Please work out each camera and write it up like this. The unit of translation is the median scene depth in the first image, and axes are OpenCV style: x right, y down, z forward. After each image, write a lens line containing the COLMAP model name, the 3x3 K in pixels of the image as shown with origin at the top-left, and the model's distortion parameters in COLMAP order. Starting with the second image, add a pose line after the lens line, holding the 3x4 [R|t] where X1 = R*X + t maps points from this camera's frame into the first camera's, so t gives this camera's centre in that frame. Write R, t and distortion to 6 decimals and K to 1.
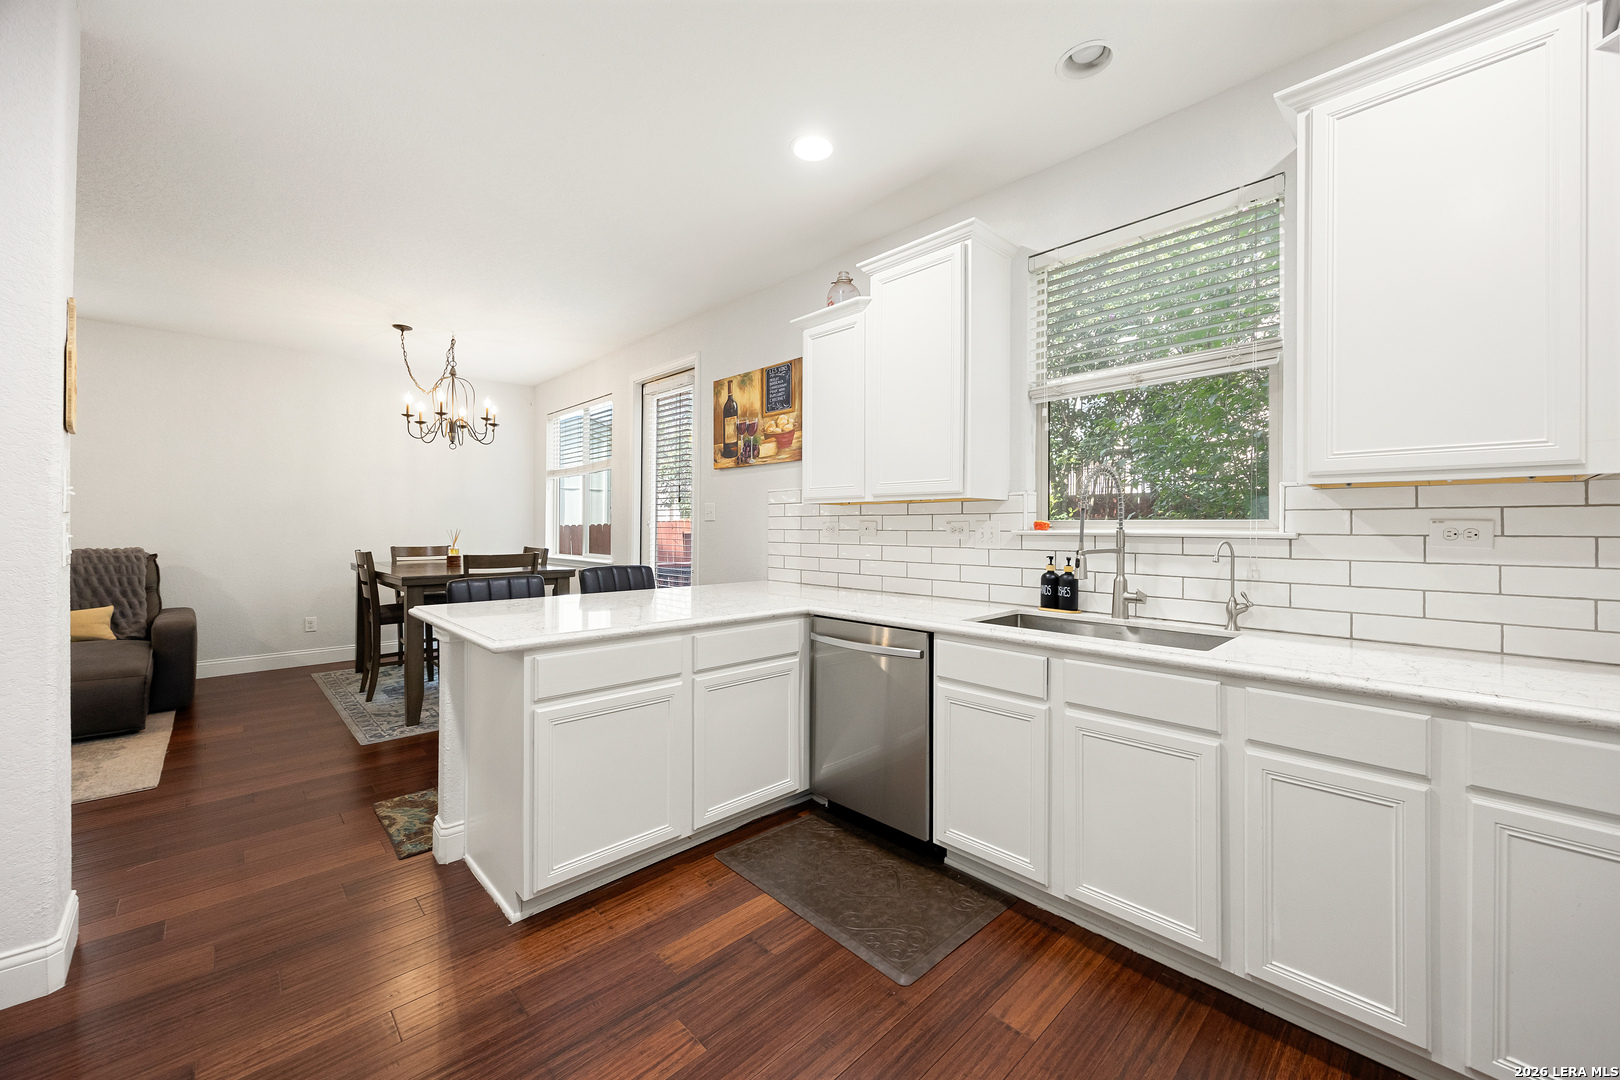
lens RADIAL K [[624.2, 0, 809.4], [0, 624.2, 526.6], [0, 0, 1]] dist [-0.001091, -0.000168]
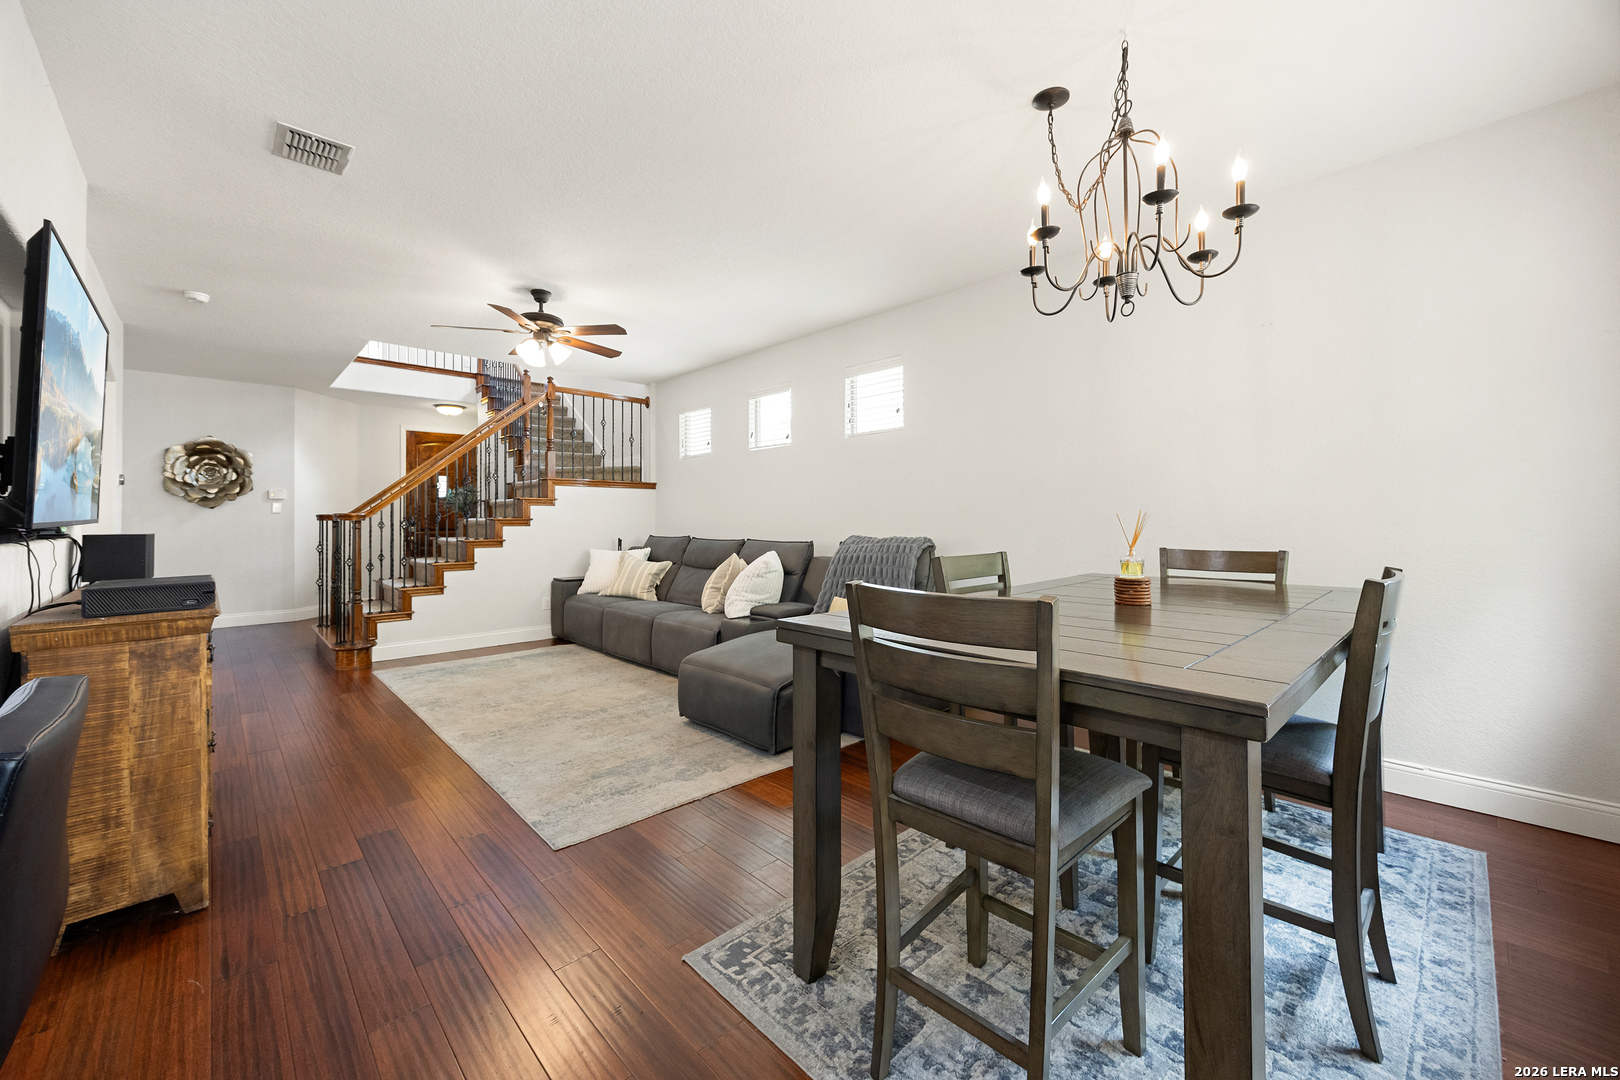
lens RADIAL K [[632.6, 0, 810.5], [0, 632.6, 509.8], [0, 0, 1]] dist [0.000108, 0.000104]
pose [[-0.002489, -0.017258, -0.999848, -0.295722], [0.004655, 0.999840, -0.017269, 0.016725], [0.999986, -0.004698, -0.002409, 1.457488]]
